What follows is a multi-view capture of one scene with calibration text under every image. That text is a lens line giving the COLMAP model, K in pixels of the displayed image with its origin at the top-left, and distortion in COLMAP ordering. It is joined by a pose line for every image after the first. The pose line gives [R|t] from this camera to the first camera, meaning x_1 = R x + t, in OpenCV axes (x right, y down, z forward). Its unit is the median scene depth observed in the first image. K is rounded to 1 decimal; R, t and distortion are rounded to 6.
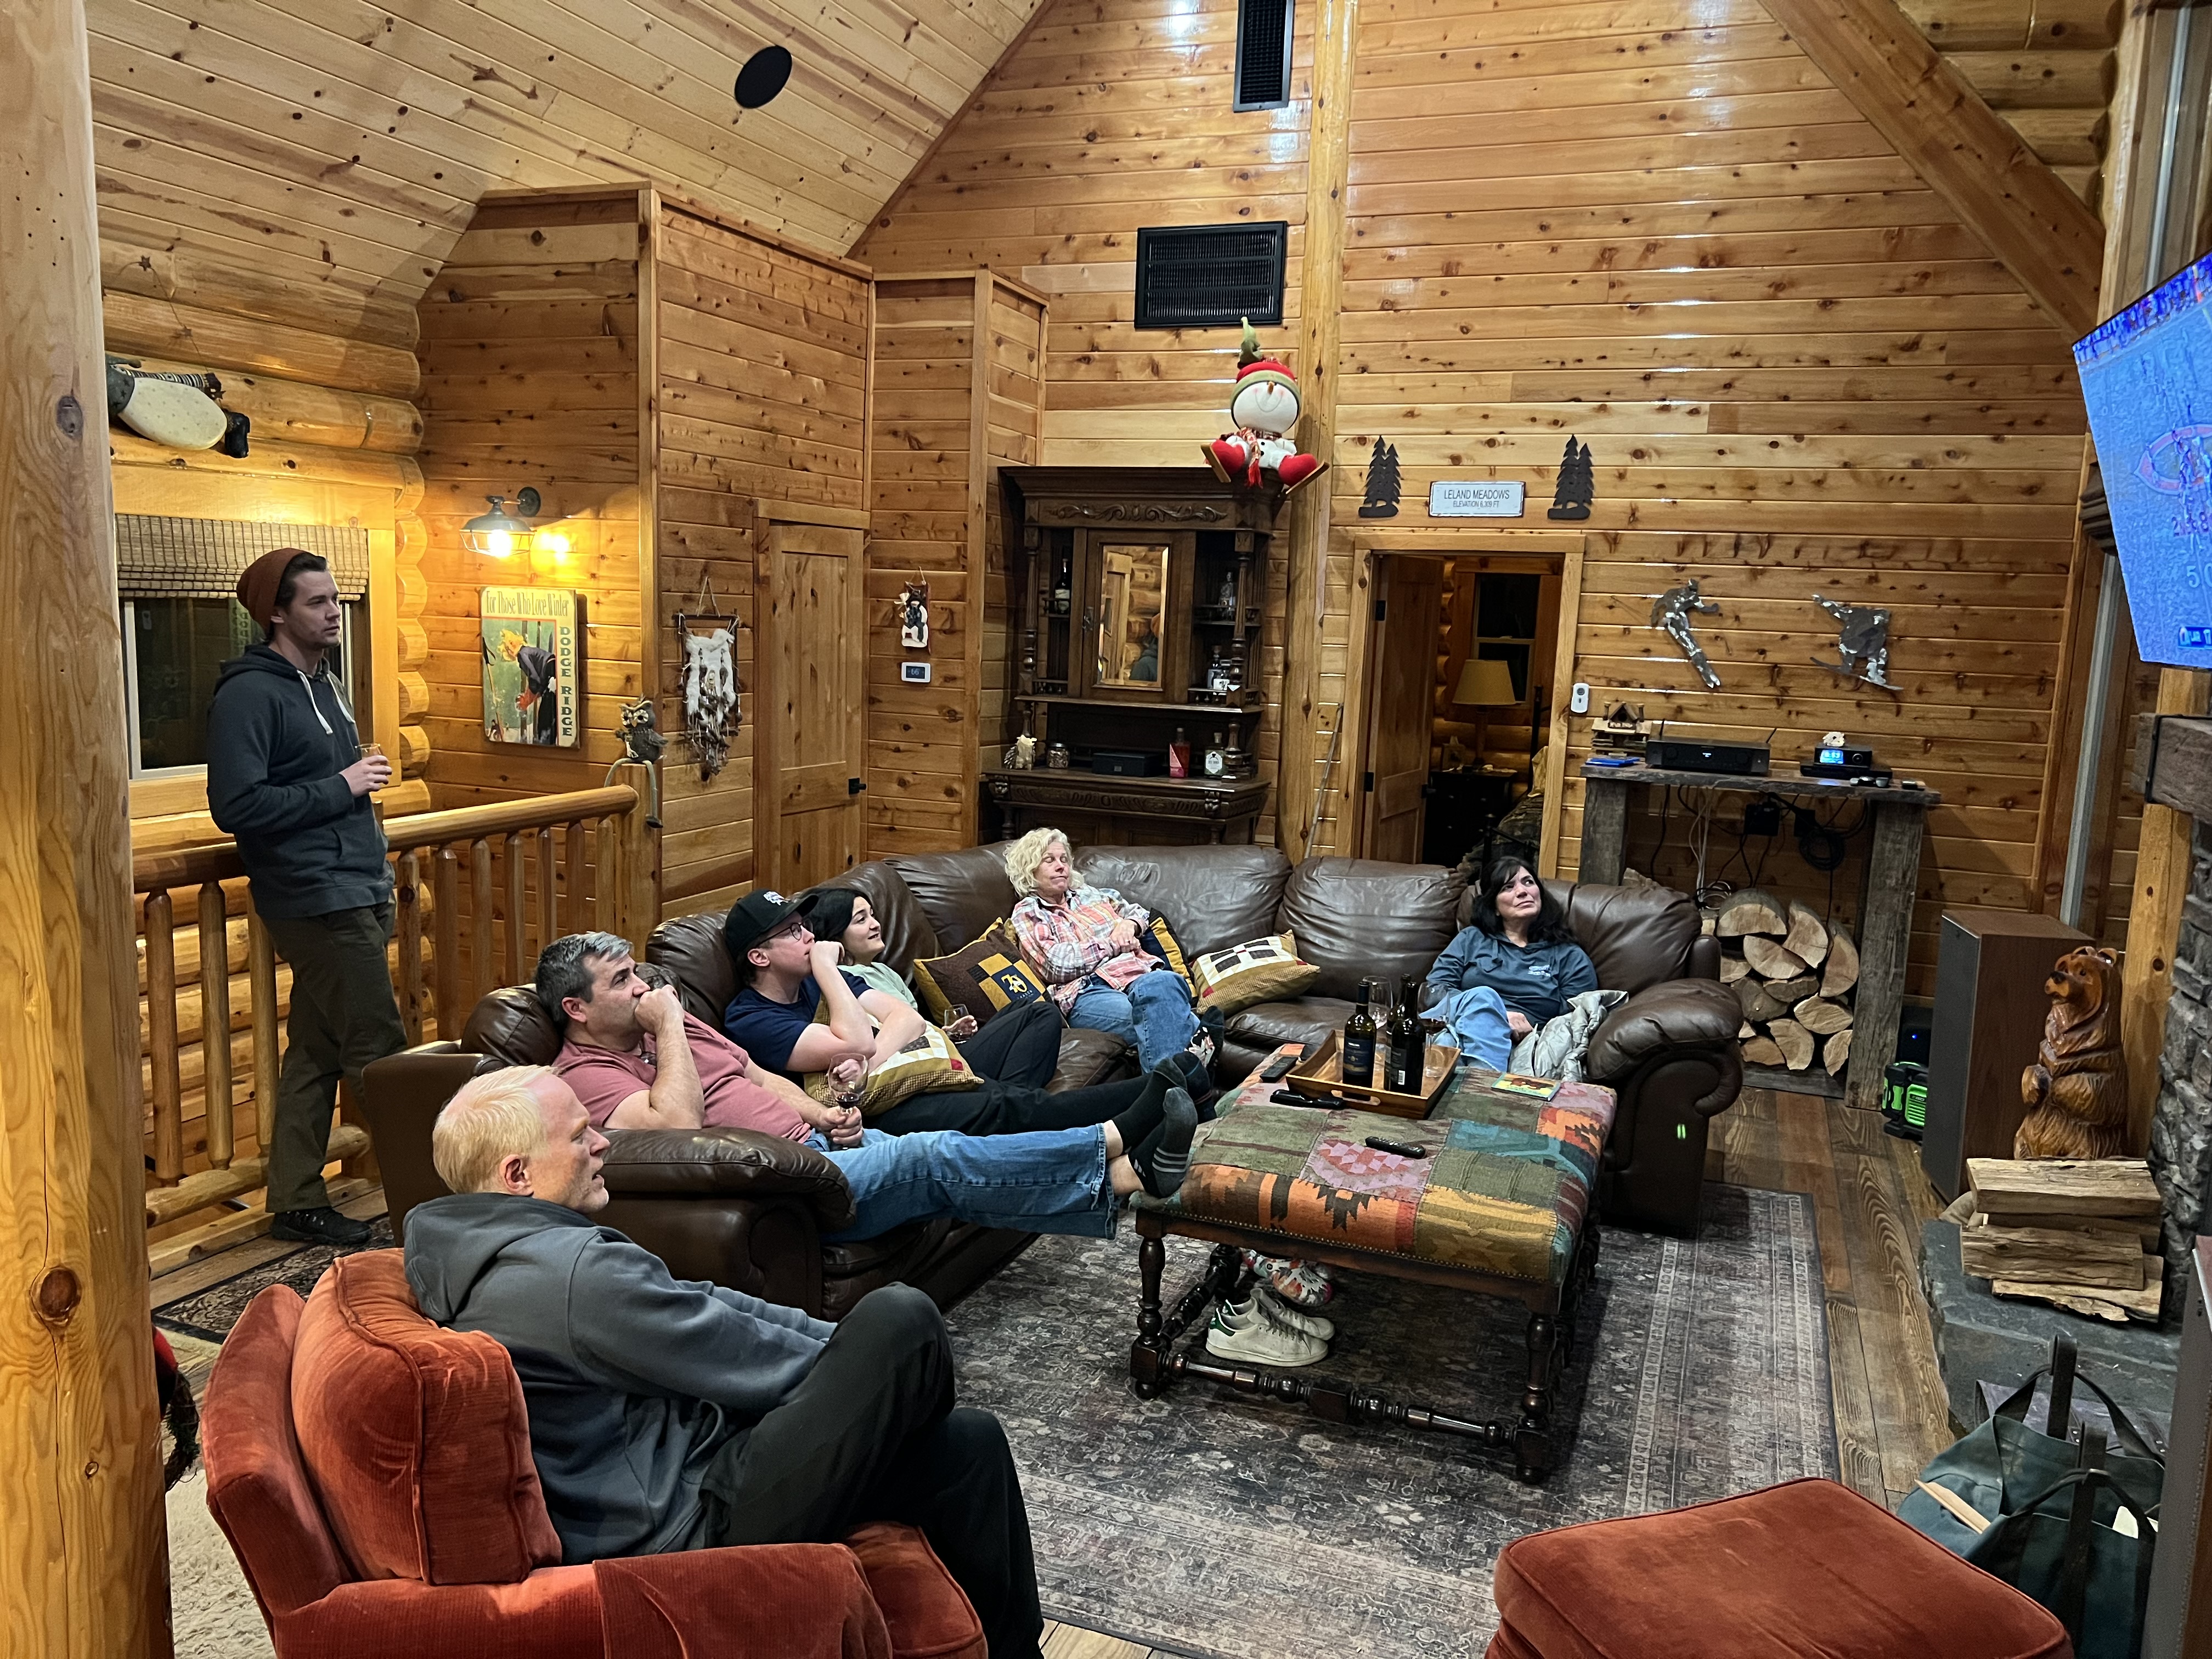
lens RADIAL K [[1671.4, 0, 1088.4], [0, 1671.4, 828.2], [0, 0, 1]] dist [0.077822, -0.062297]
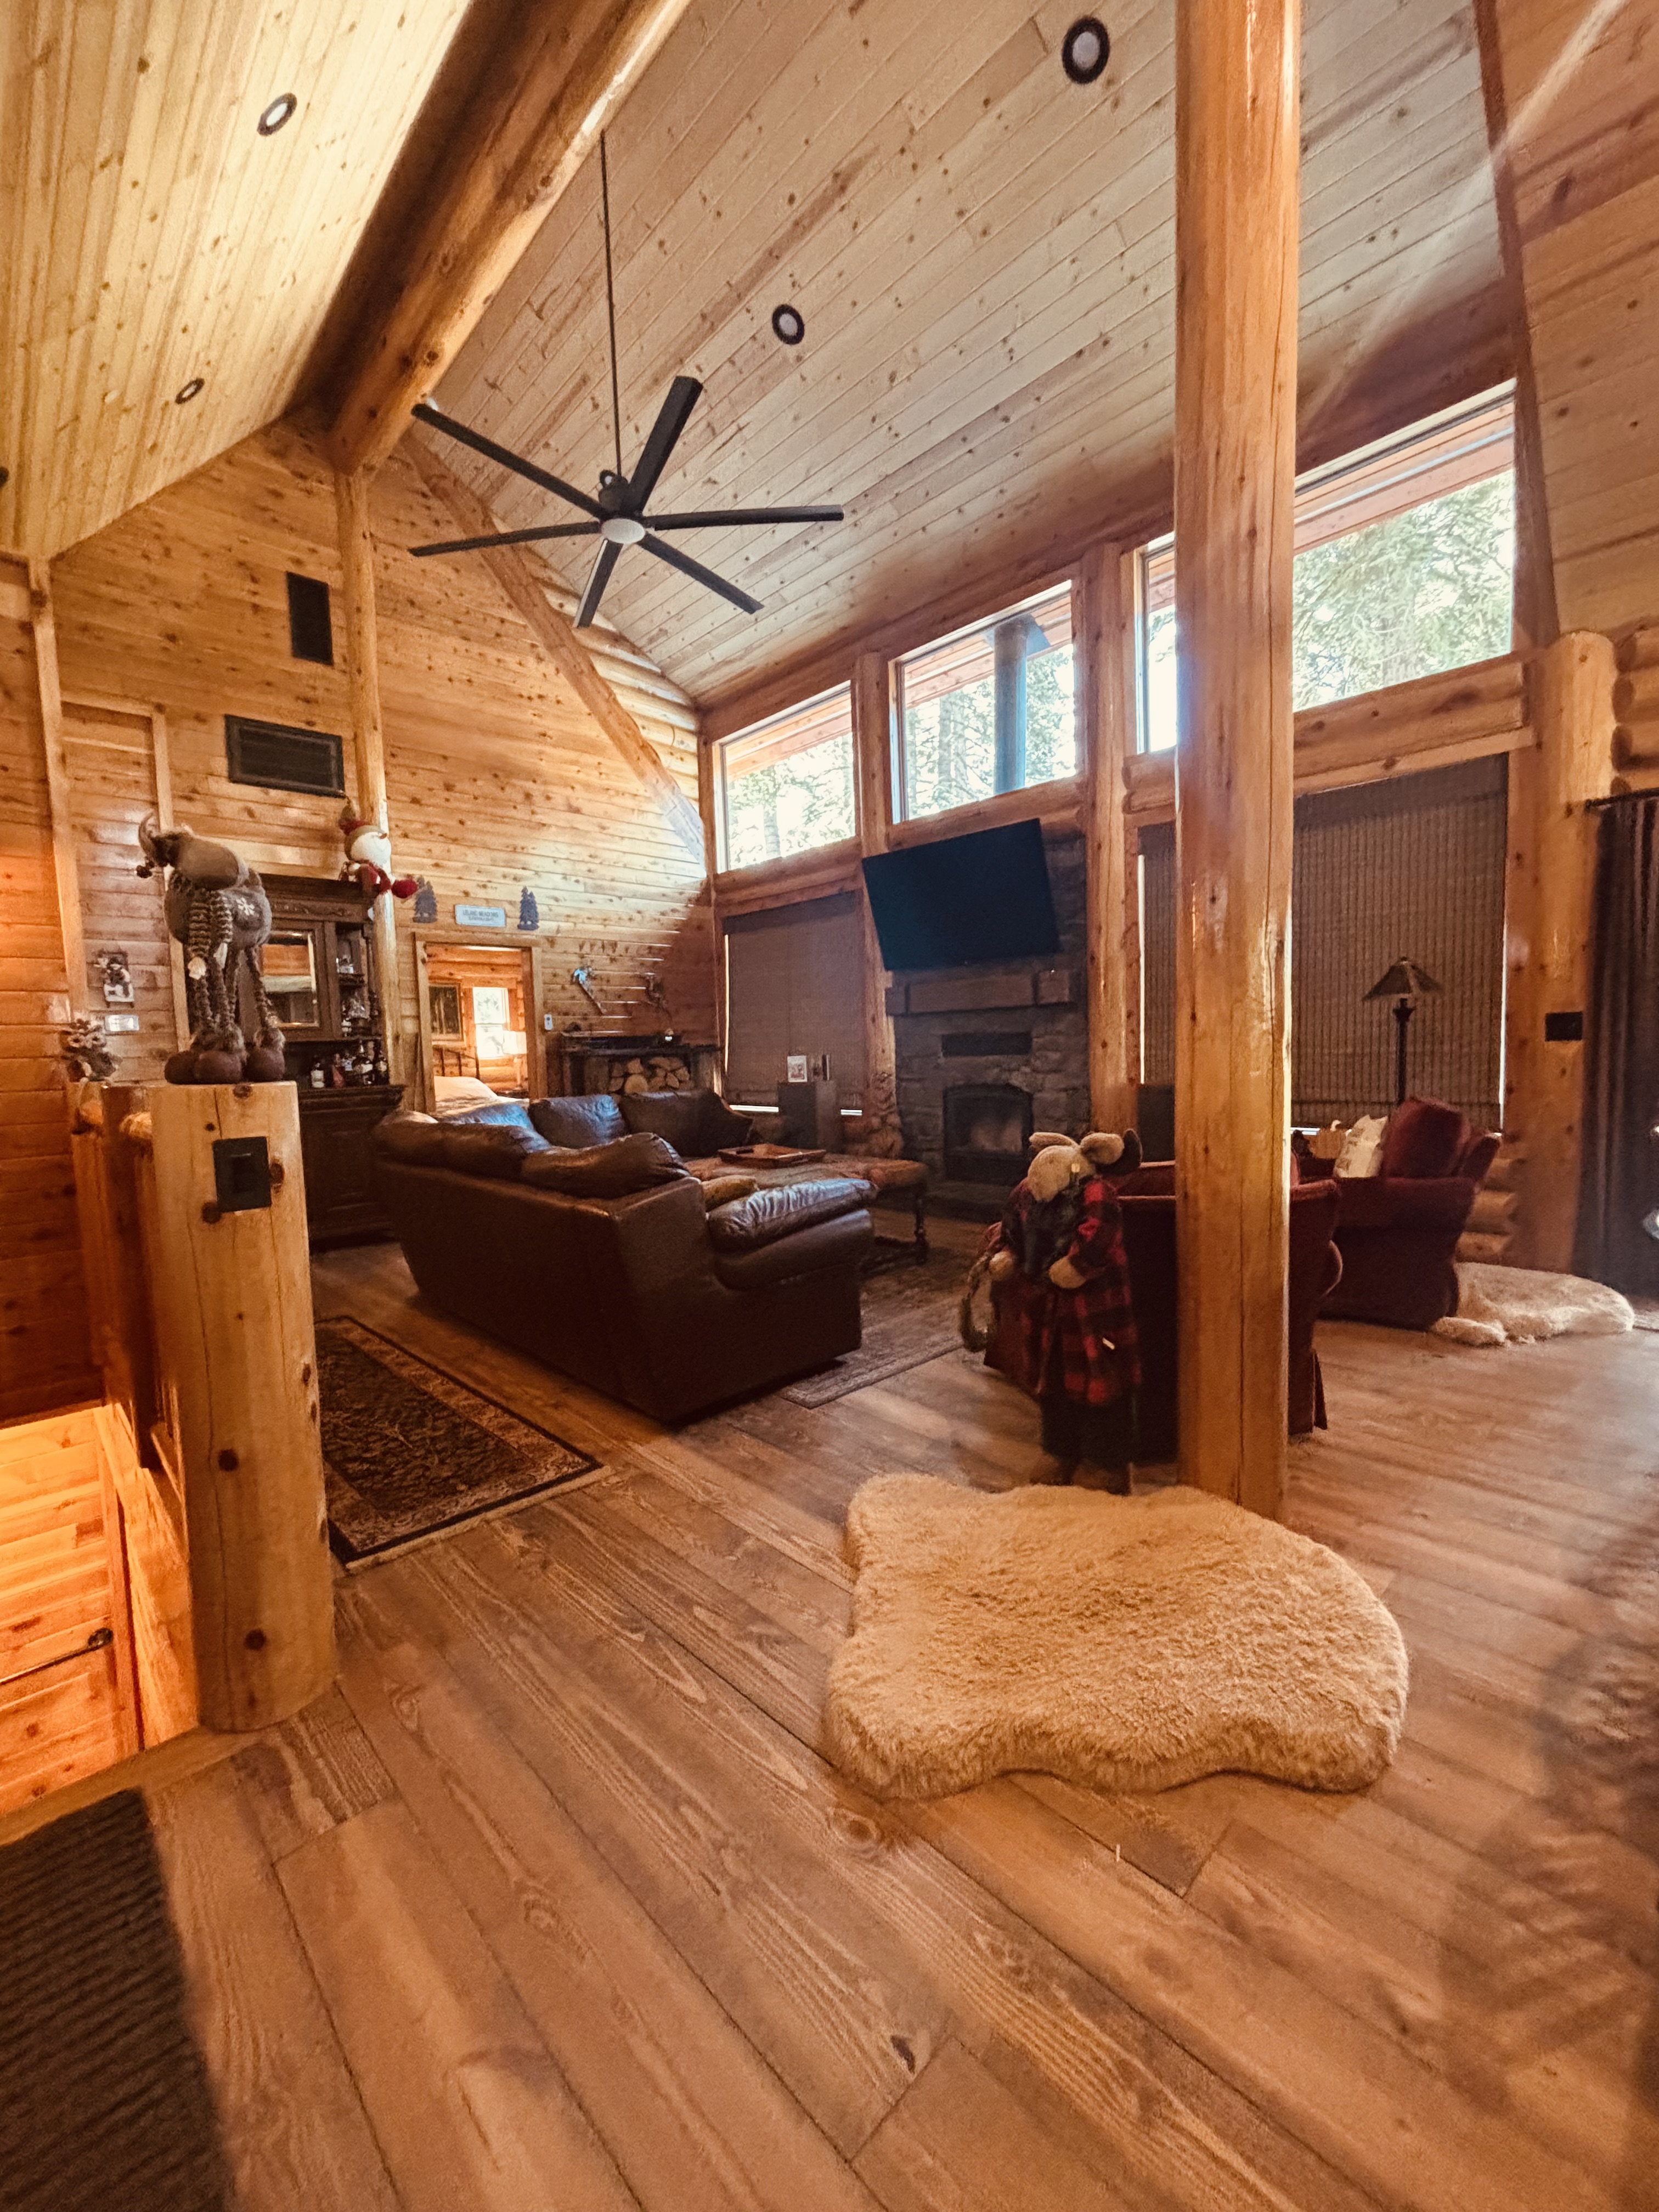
lens RADIAL K [[893.5, 0, 828.5], [0, 893.5, 1109.5], [0, 0, 1]] dist [0.012978, -0.000934]
pose [[0.430377, -0.117395, 0.894983, -0.504336], [0.174318, 0.983651, 0.045200, 0.031837], [-0.885657, 0.136558, 0.443805, 0.269401]]
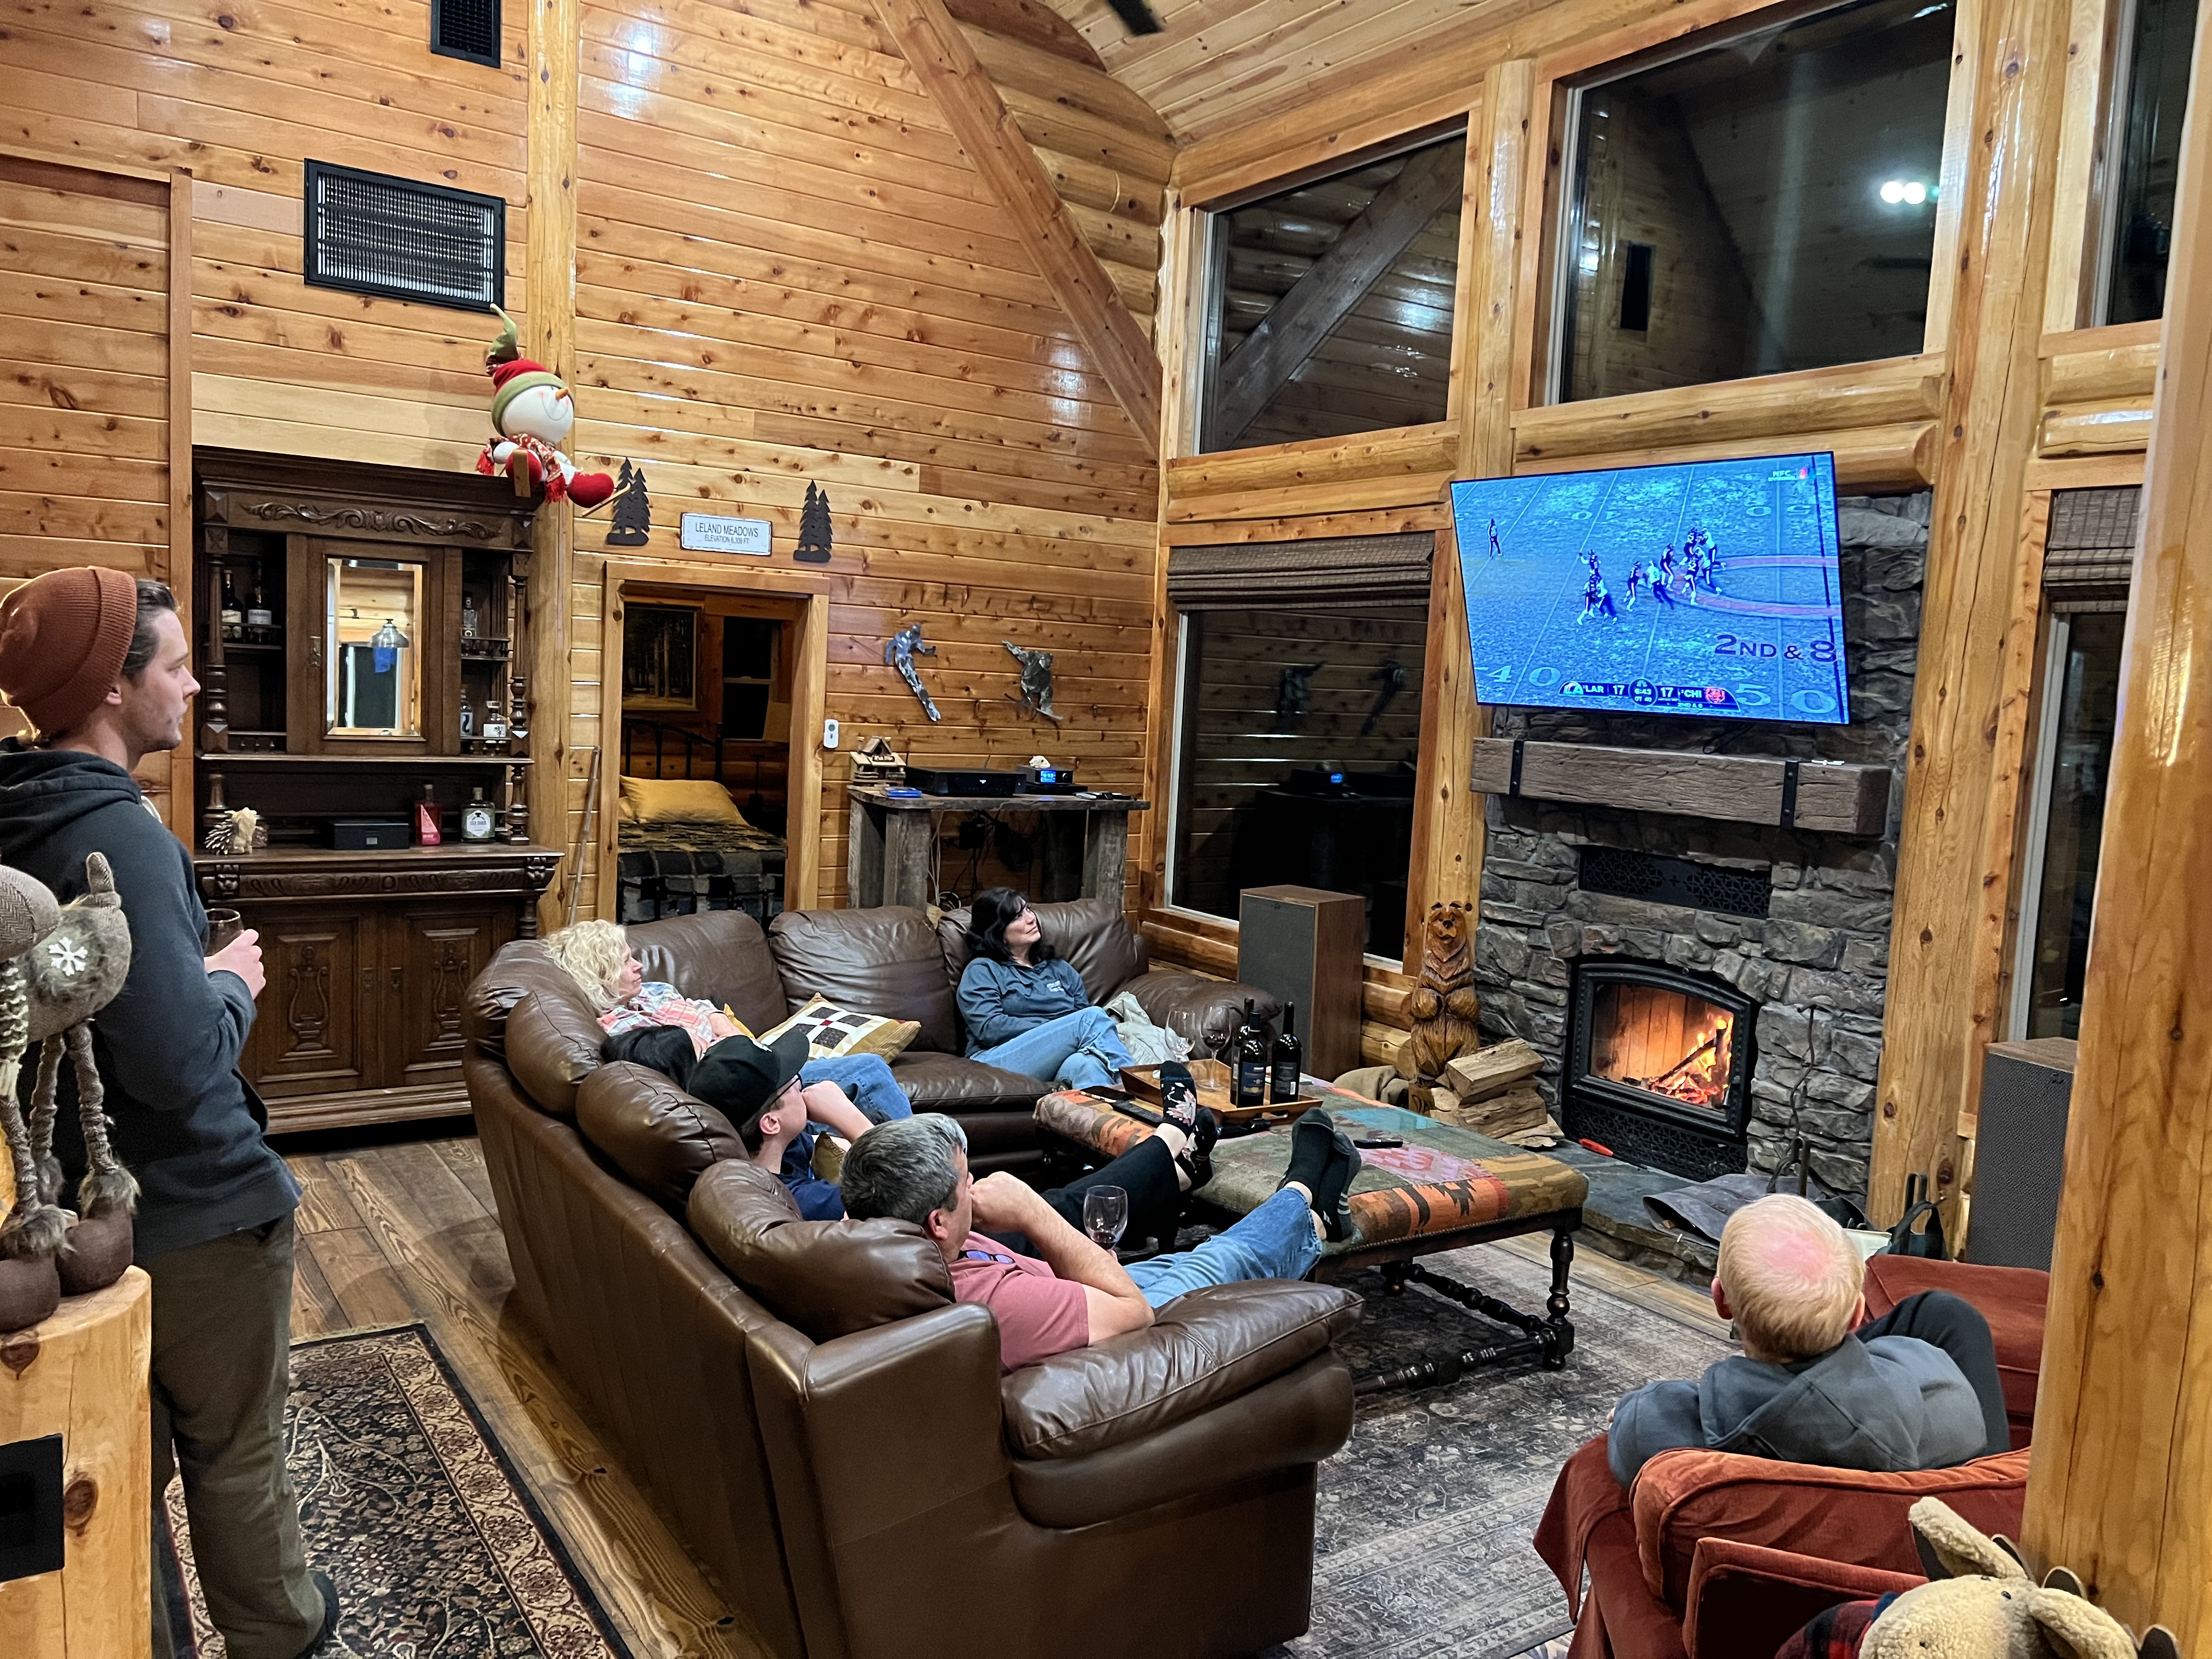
lens RADIAL K [[1671.4, 0, 1095.0], [0, 1671.4, 842.3], [0, 0, 1]] dist [0.077822, -0.062297]
pose [[0.583261, -0.089483, 0.807341, -0.457129], [0.084739, 0.995193, 0.049085, -0.047499], [-0.807853, 0.039784, 0.588040, 0.259869]]
